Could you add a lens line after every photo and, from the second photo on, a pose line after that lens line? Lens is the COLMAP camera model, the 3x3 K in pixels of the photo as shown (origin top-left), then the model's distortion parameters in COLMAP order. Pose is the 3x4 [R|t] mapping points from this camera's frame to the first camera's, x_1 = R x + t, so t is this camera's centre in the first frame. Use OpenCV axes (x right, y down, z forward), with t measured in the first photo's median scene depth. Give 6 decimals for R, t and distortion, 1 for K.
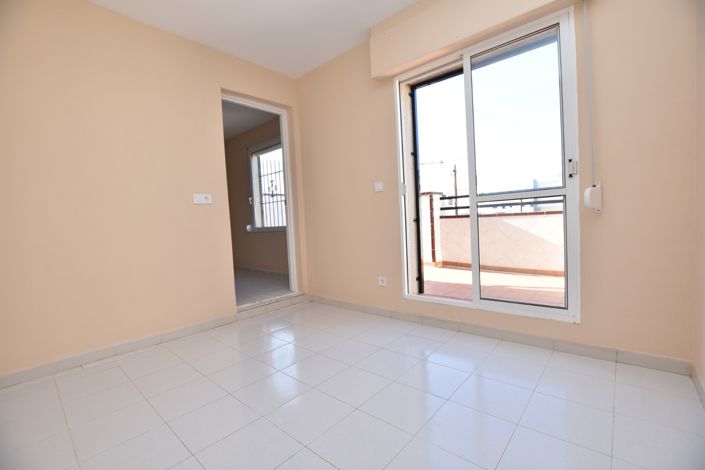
lens RADIAL K [[308.9, 0, 350.7], [0, 308.9, 234.4], [0, 0, 1]] dist [-0.029028, 0.000354]
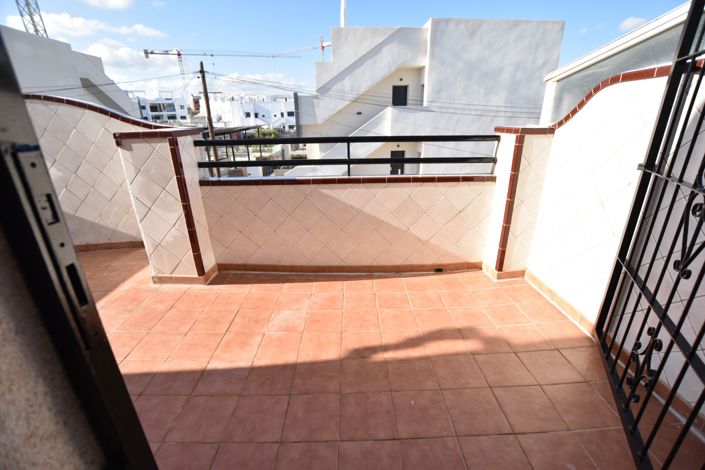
lens RADIAL K [[308.9, 0, 350.7], [0, 308.9, 234.4], [0, 0, 1]] dist [-0.029028, 0.000354]
pose [[0.729589, -0.205942, 0.652141, 0.131500], [0.009823, 0.956639, 0.291110, -0.118031], [-0.683816, -0.205985, 0.699976, 0.482886]]
